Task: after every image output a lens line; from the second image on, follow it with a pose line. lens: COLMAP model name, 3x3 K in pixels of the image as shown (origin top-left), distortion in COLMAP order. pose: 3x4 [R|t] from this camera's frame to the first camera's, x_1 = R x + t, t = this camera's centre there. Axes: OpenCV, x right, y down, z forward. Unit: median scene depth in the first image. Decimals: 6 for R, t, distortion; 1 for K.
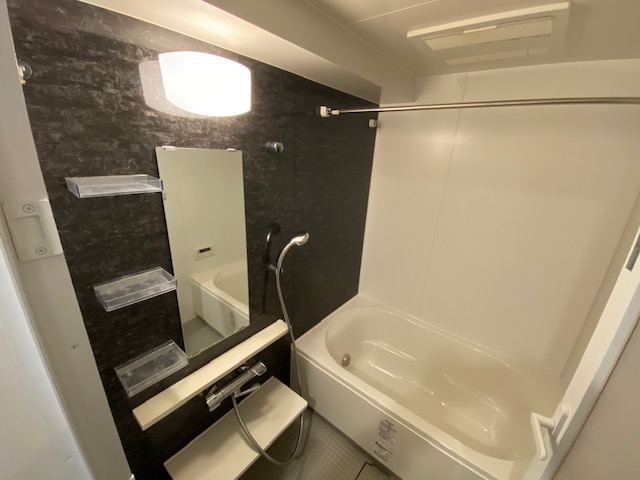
lens RADIAL K [[259.5, 0, 317.3], [0, 259.5, 237.5], [0, 0, 1]] dist [-0.001867, -0.008214]
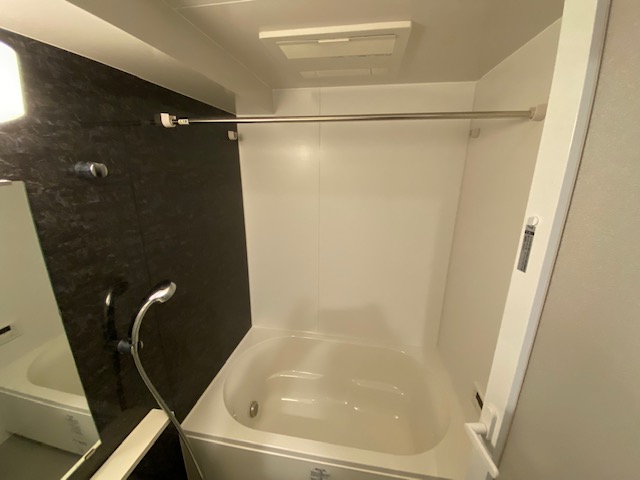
lens RADIAL K [[259.5, 0, 323.1], [0, 259.5, 235.3], [0, 0, 1]] dist [-0.001867, -0.008214]
pose [[0.866359, -0.172112, 0.468828, 0.011009], [0.194102, 0.980980, 0.001445, -0.069928], [-0.460159, 0.089749, 0.883289, 0.157893]]
